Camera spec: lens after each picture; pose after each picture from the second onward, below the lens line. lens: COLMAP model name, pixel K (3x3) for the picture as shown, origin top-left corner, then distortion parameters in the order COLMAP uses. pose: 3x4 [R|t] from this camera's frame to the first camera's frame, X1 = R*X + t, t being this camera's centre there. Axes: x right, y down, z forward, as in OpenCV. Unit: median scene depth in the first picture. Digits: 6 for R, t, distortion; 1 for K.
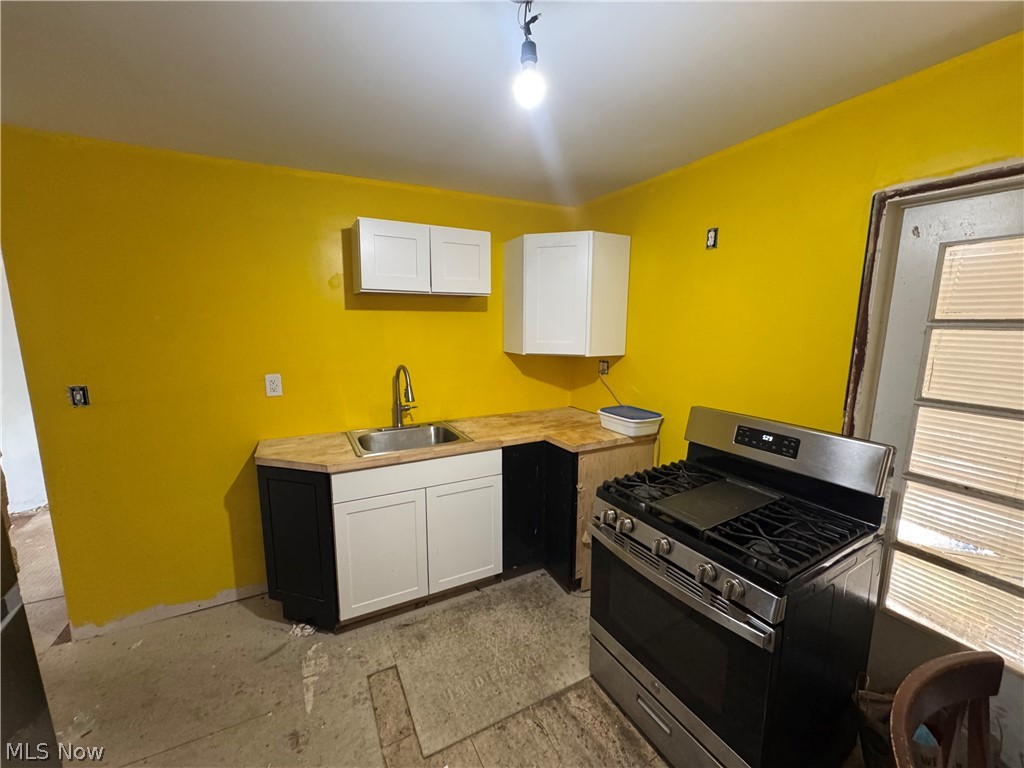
lens RADIAL K [[408.5, 0, 514.0], [0, 408.5, 385.9], [0, 0, 1]] dist [-0.006172, -0.000061]
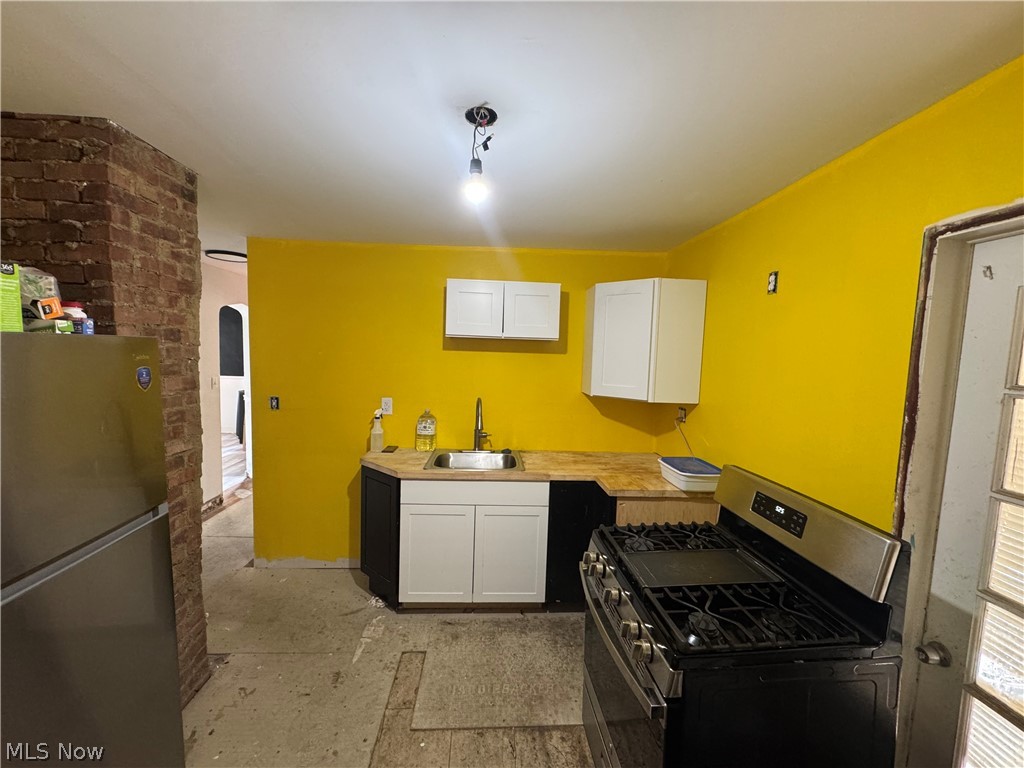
lens RADIAL K [[408.5, 0, 514.3], [0, 408.5, 386.4], [0, 0, 1]] dist [-0.006172, -0.000061]
pose [[0.910474, 0.058051, -0.409471, 0.369542], [-0.092028, 0.993714, -0.063749, -0.022170], [0.403197, 0.095725, 0.910093, -0.039209]]
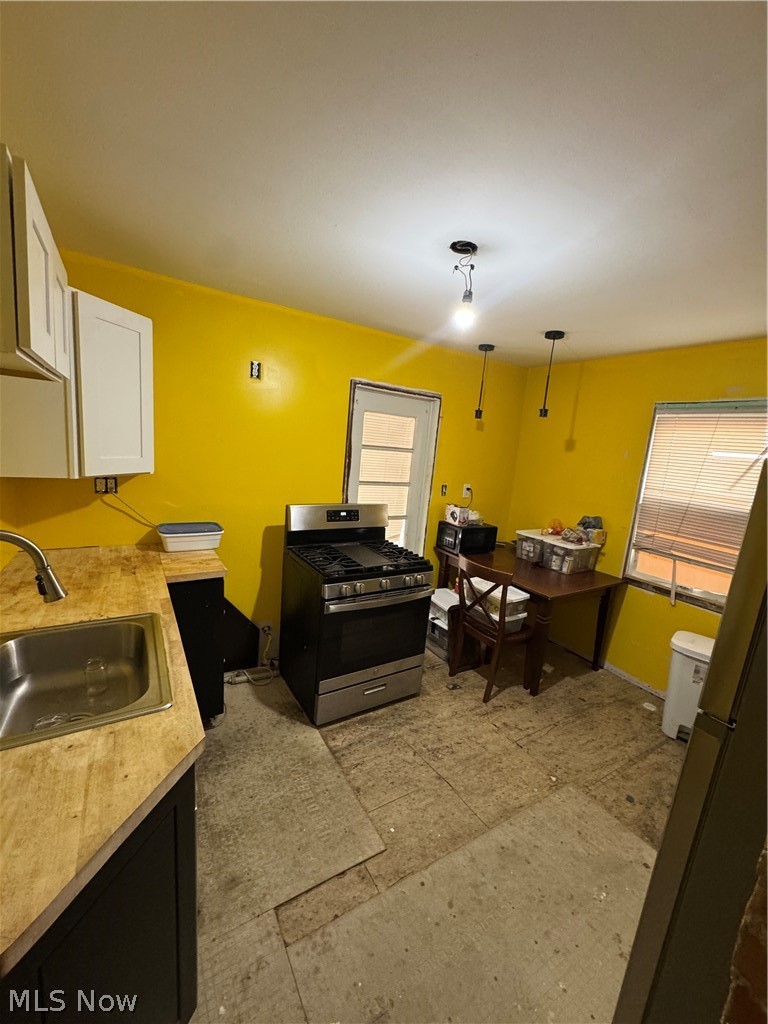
lens RADIAL K [[408.5, 0, 382.7], [0, 408.5, 516.0], [0, 0, 1]] dist [-0.006172, -0.000061]
pose [[-0.061907, -0.183652, 0.981040, -0.881189], [0.073757, 0.979396, 0.187998, -0.141973], [-0.995353, 0.083997, -0.047086, 0.759727]]
